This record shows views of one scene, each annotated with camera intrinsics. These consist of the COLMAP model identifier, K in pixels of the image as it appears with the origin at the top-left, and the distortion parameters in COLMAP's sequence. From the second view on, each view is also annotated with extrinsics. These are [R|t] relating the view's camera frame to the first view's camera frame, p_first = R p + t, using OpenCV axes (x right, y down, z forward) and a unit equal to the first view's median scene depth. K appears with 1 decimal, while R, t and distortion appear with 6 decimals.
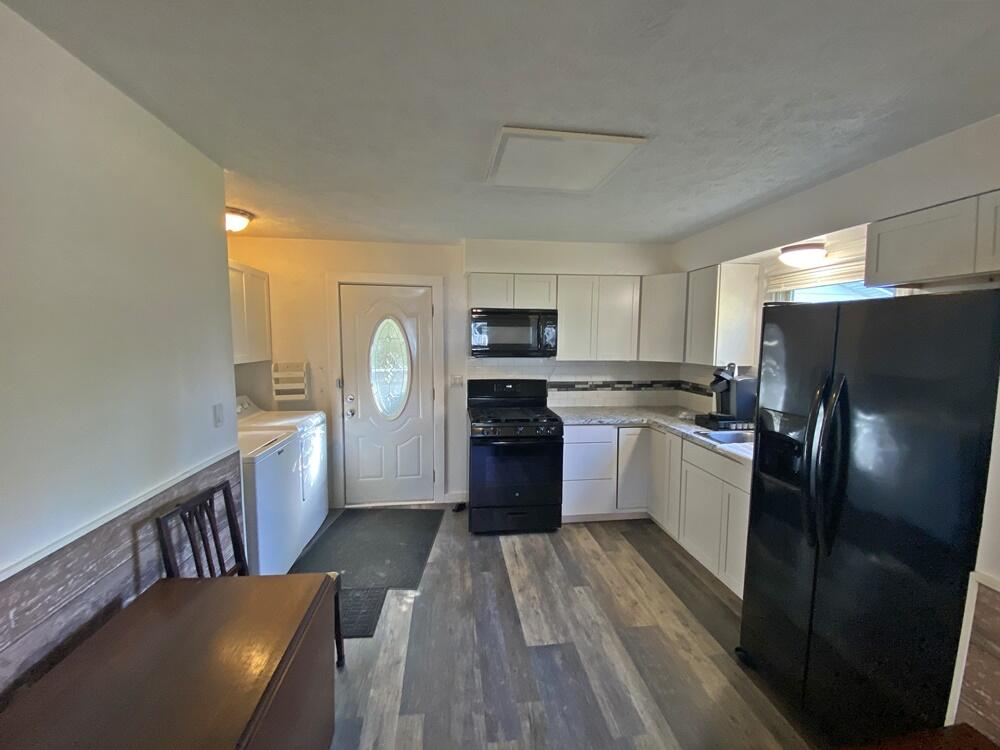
lens RADIAL K [[406.6, 0, 496.7], [0, 406.6, 373.2], [0, 0, 1]] dist [0.002808, -0.001080]
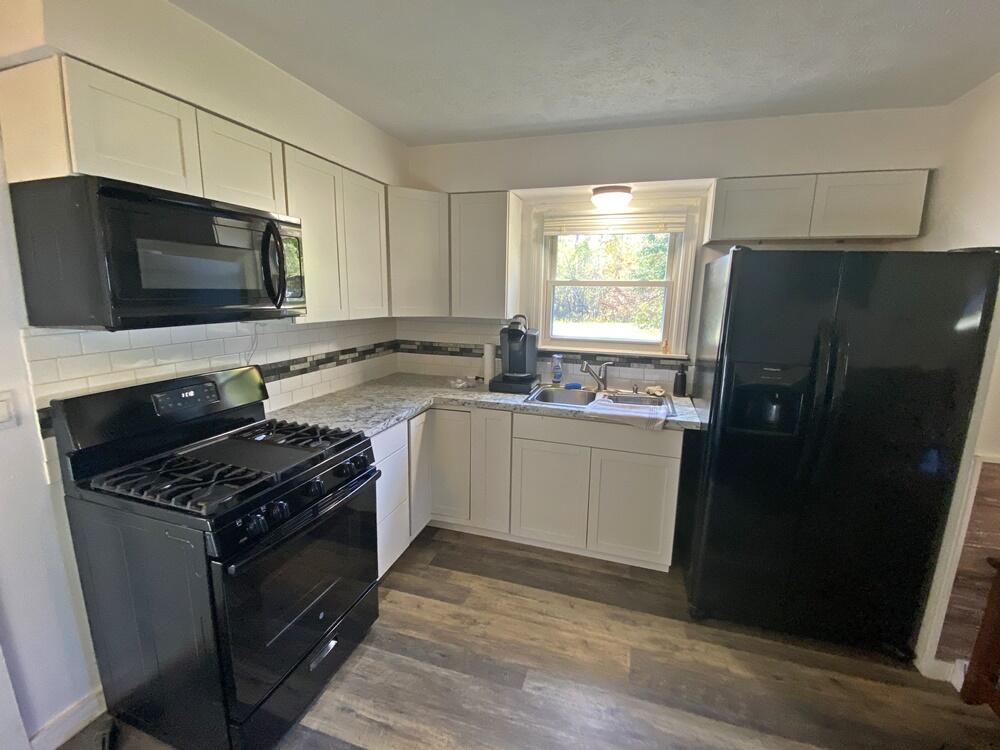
lens RADIAL K [[435.0, 0, 500.2], [0, 435.0, 372.9], [0, 0, 1]] dist [-0.000092, -0.005038]
pose [[0.426563, -0.164884, 0.889302, -0.277530], [0.065521, 0.986293, 0.151439, -0.042908], [-0.902082, -0.006330, 0.431519, 0.625664]]
